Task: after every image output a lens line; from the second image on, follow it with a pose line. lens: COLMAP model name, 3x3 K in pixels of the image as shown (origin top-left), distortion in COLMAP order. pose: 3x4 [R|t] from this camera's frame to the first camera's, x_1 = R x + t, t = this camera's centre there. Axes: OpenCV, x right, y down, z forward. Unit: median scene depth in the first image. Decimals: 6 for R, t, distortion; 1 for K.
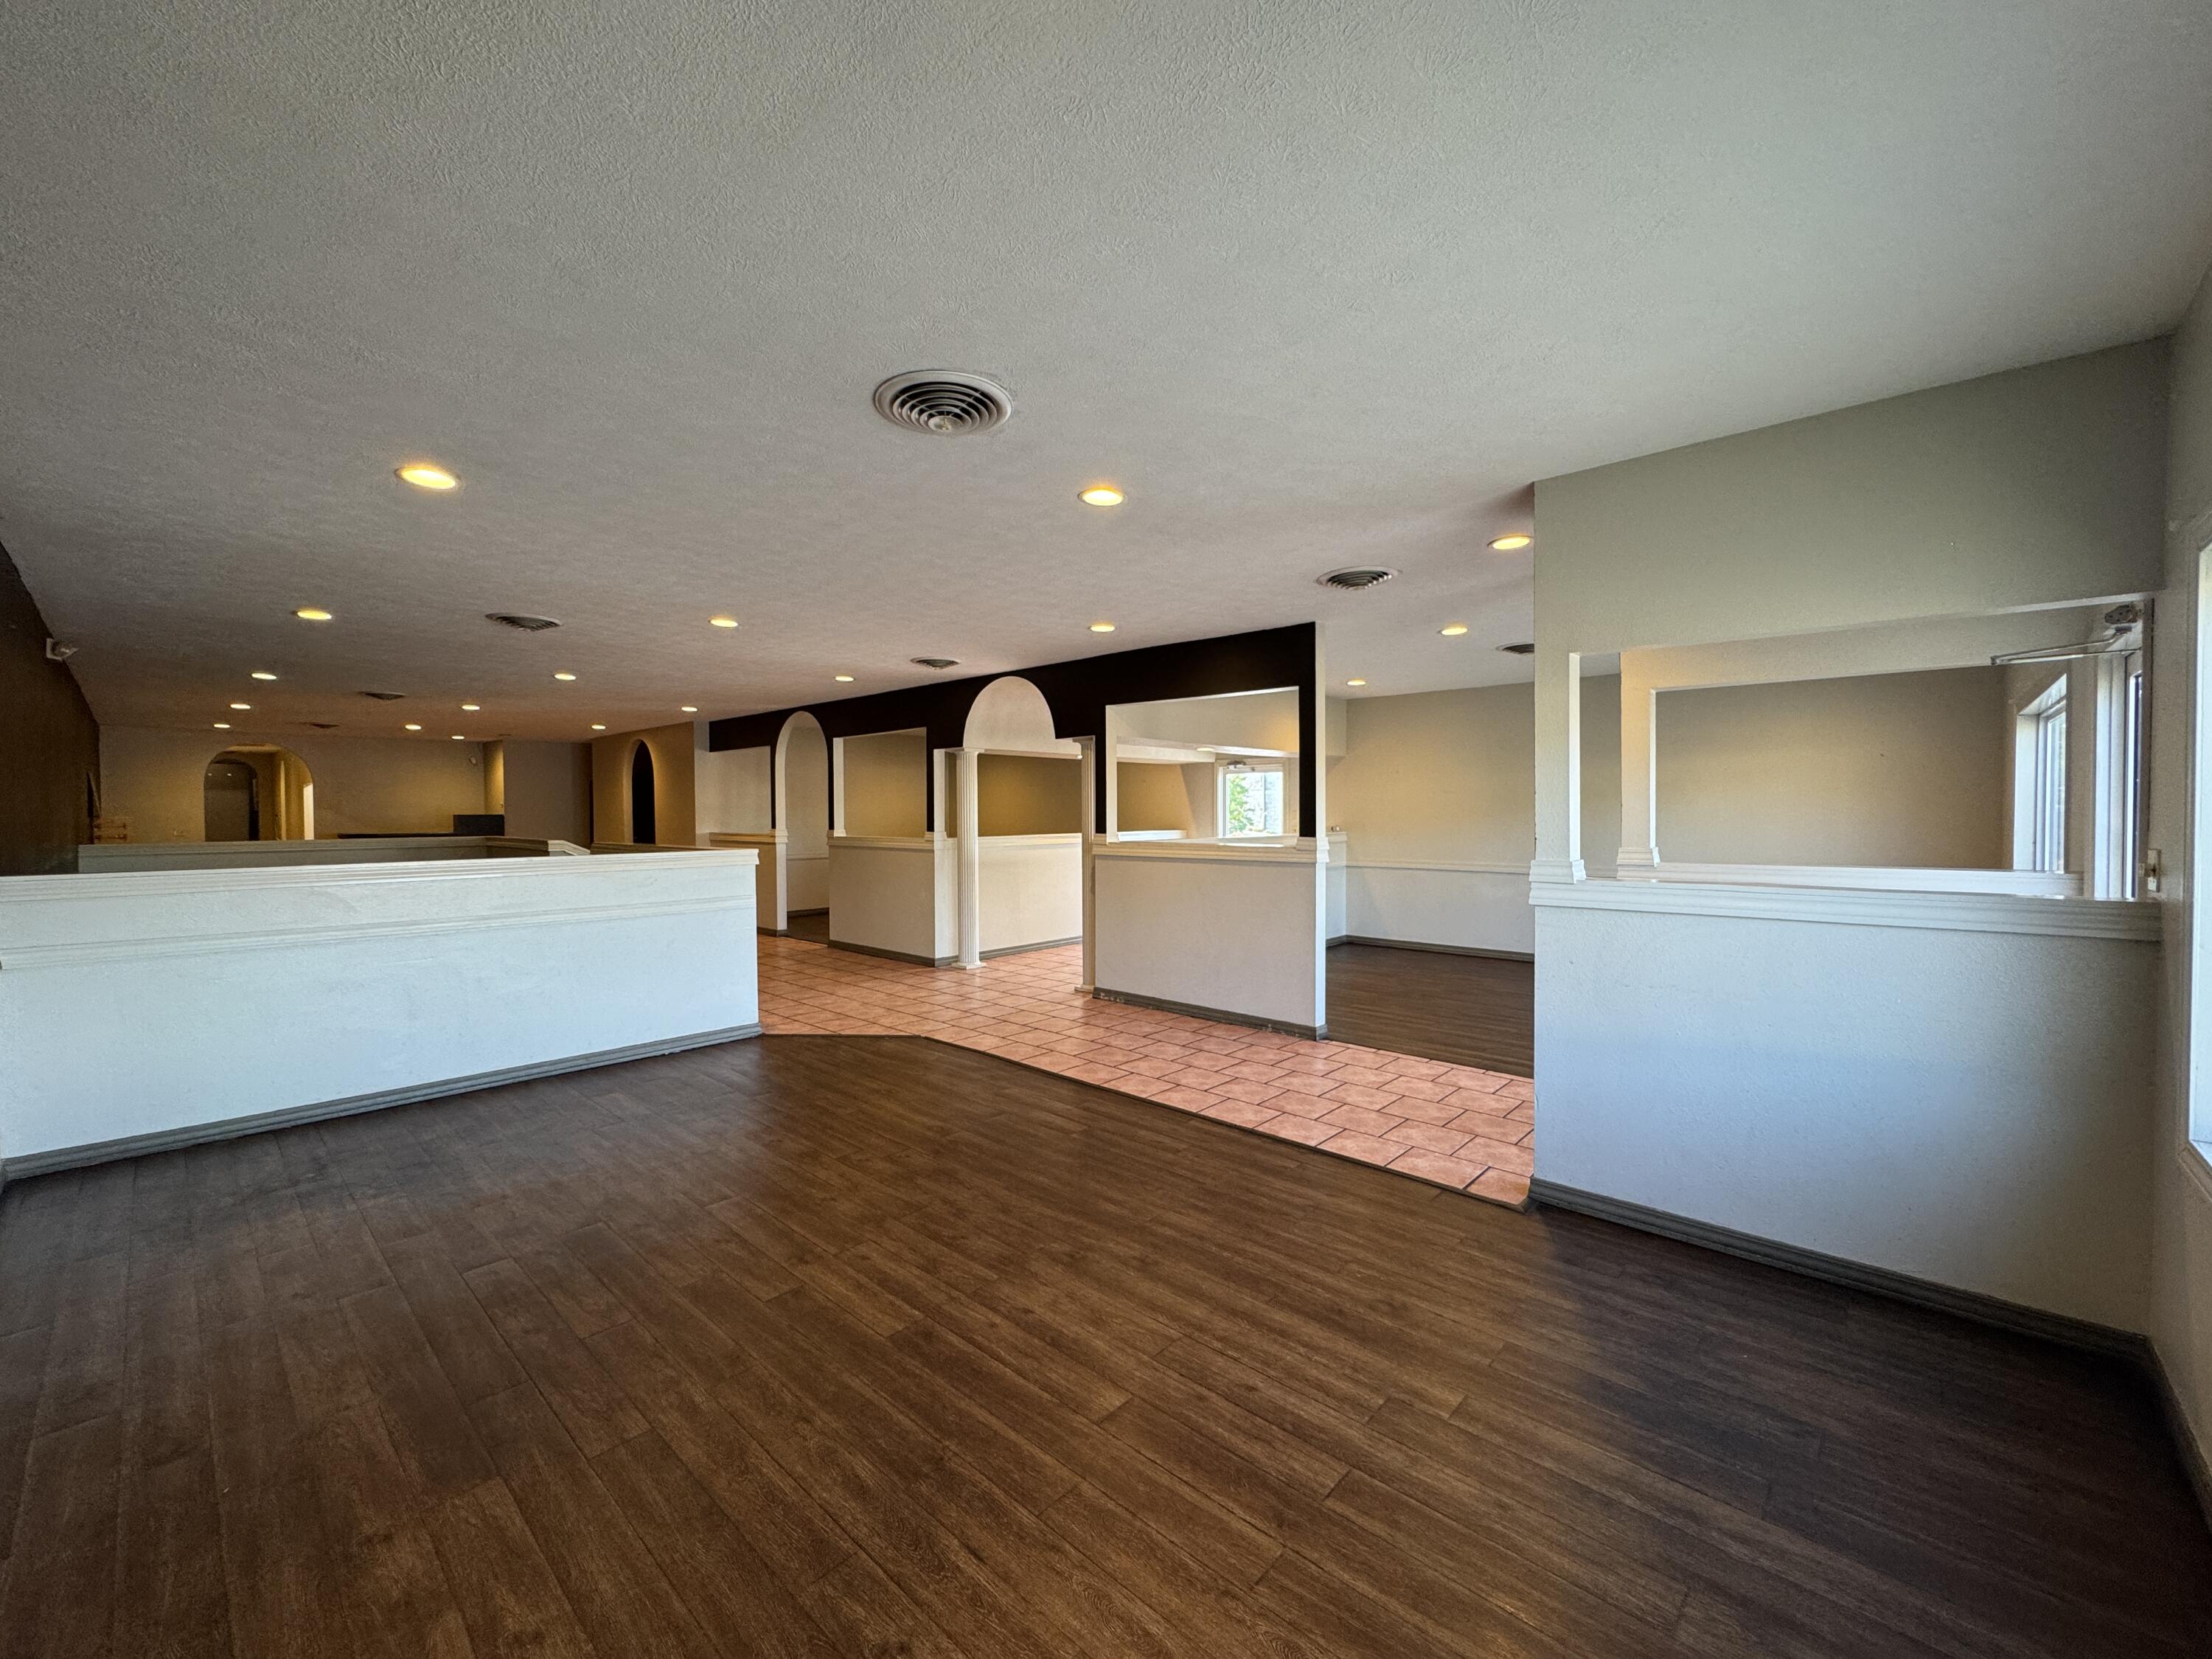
lens RADIAL K [[885.9, 0, 1103.4], [0, 885.9, 825.3], [0, 0, 1]] dist [-0.003865, 0.000004]
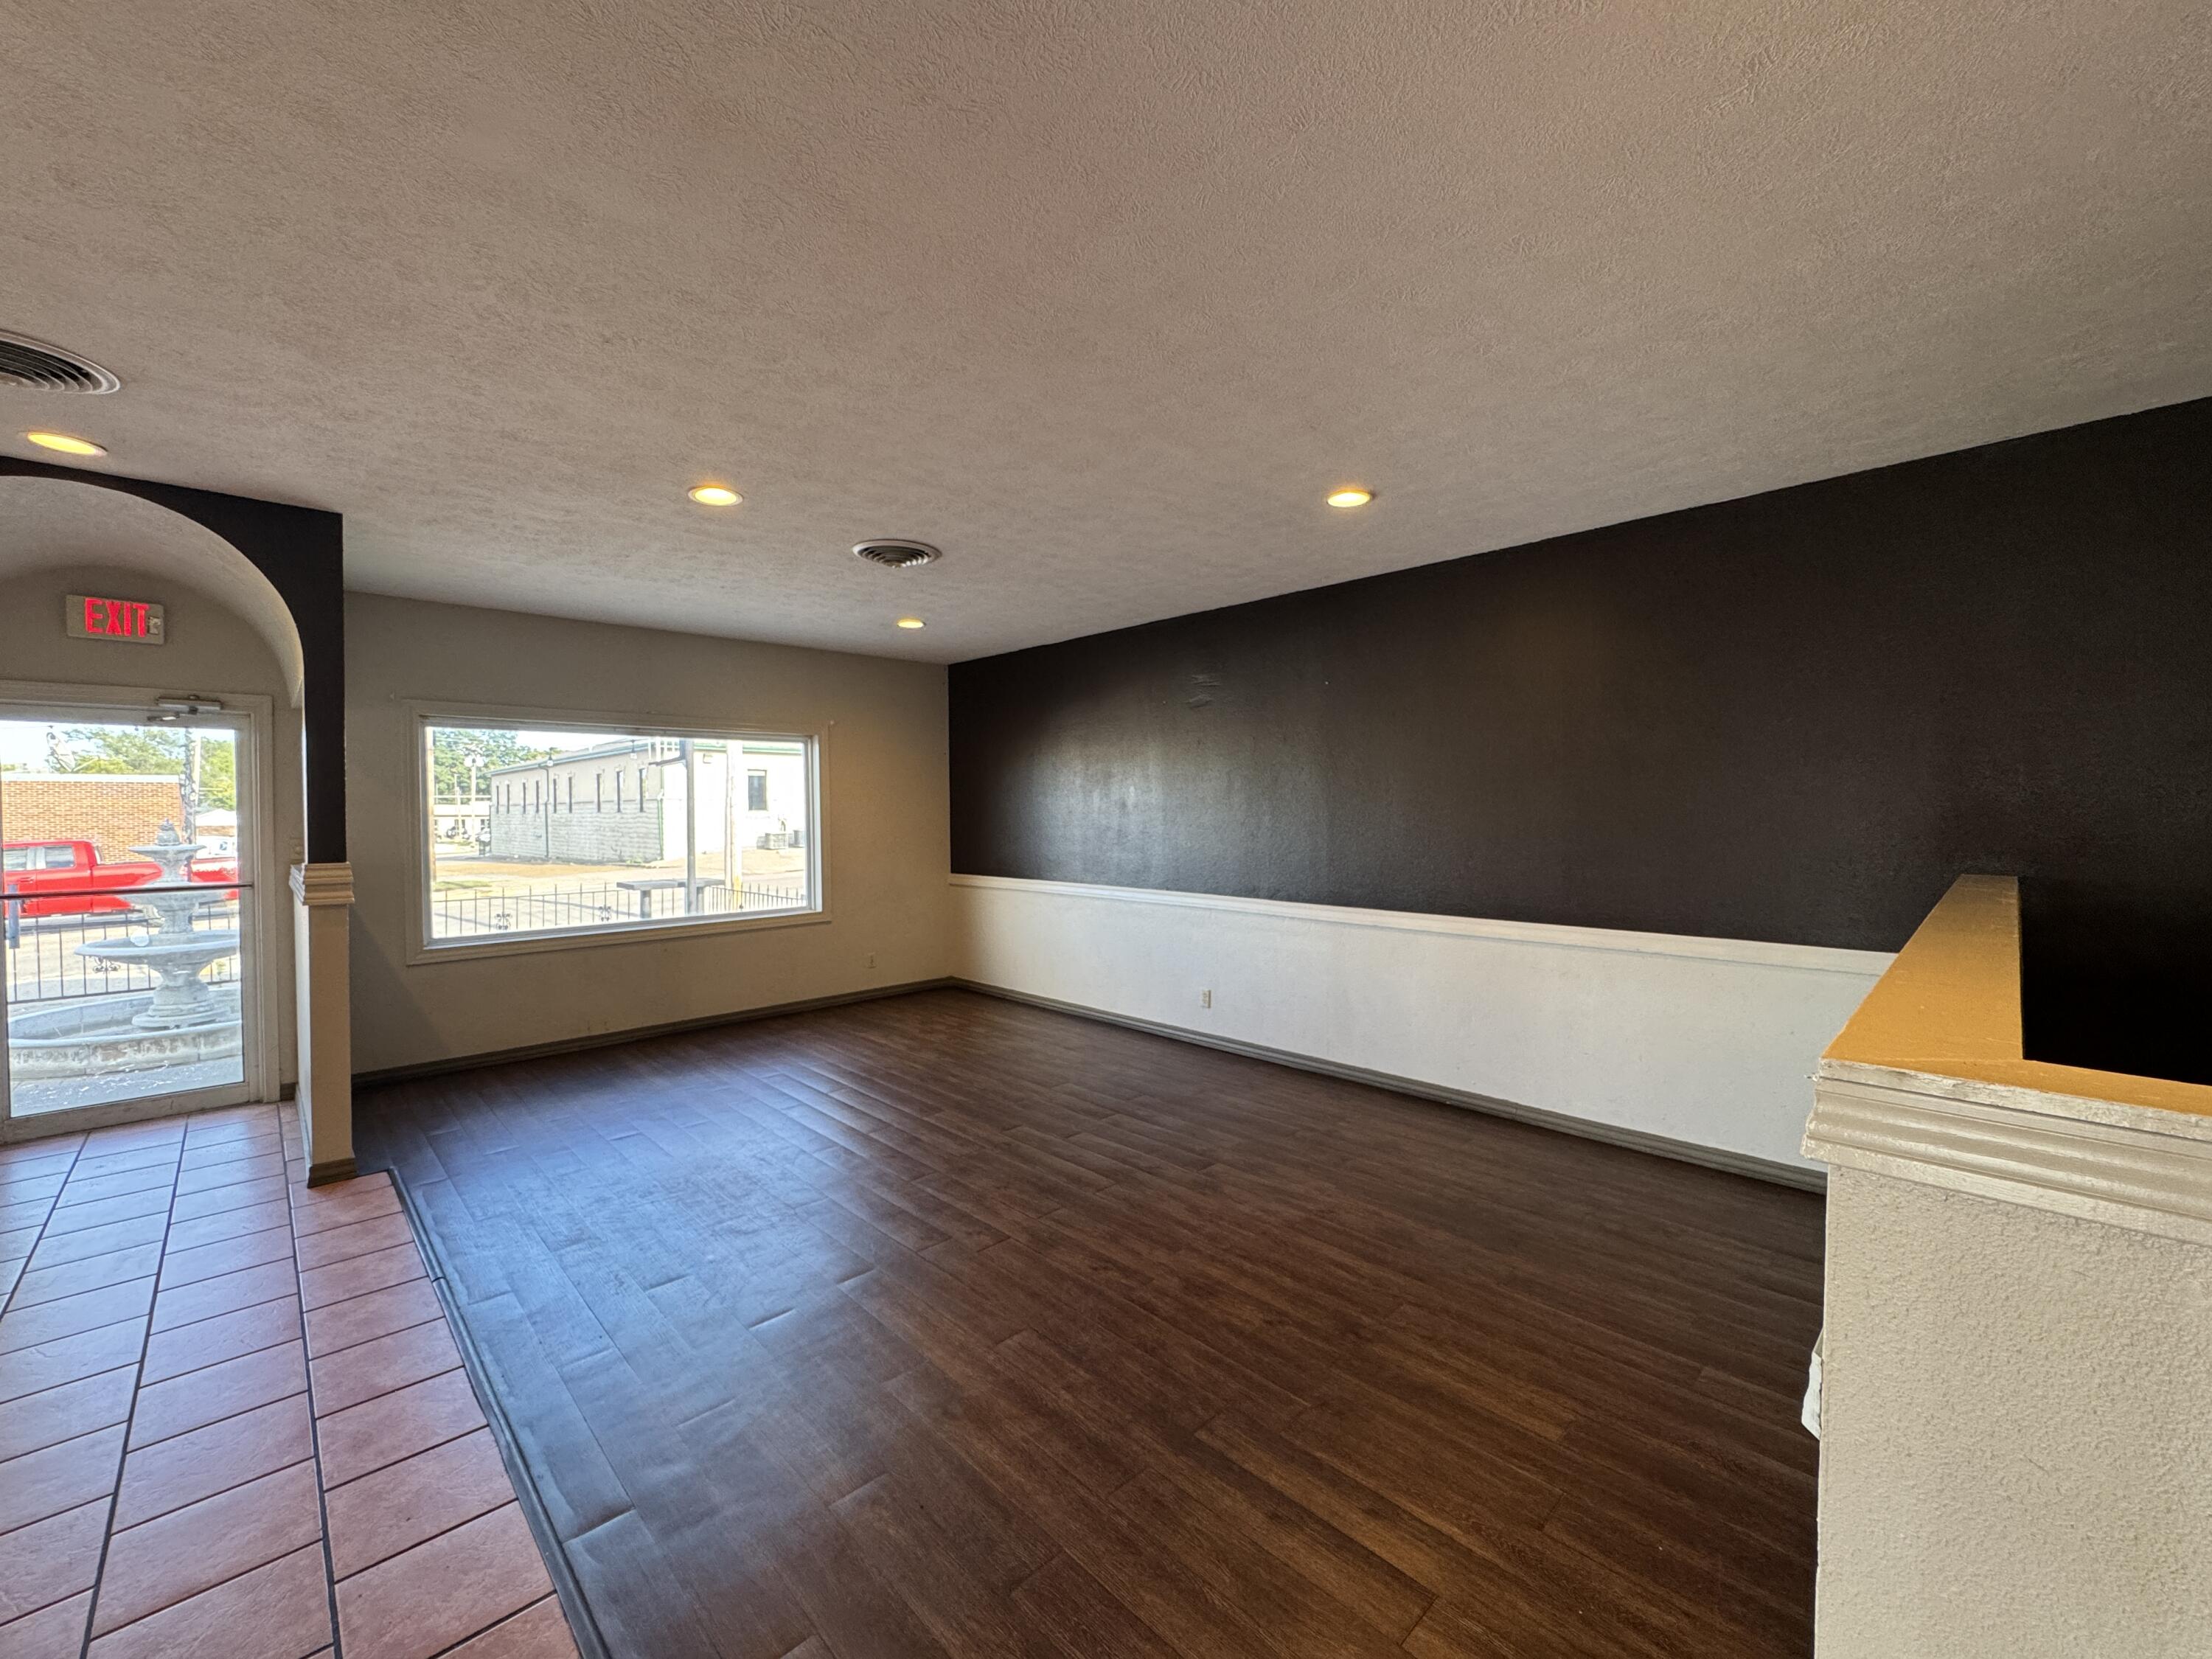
lens RADIAL K [[885.9, 0, 1103.4], [0, 885.9, 825.3], [0, 0, 1]] dist [-0.003865, 0.000004]
pose [[-0.998418, 0.010369, 0.055270, -0.516357], [0.012119, 0.999433, 0.031422, -0.032683], [-0.054913, 0.032042, -0.997977, 2.118795]]
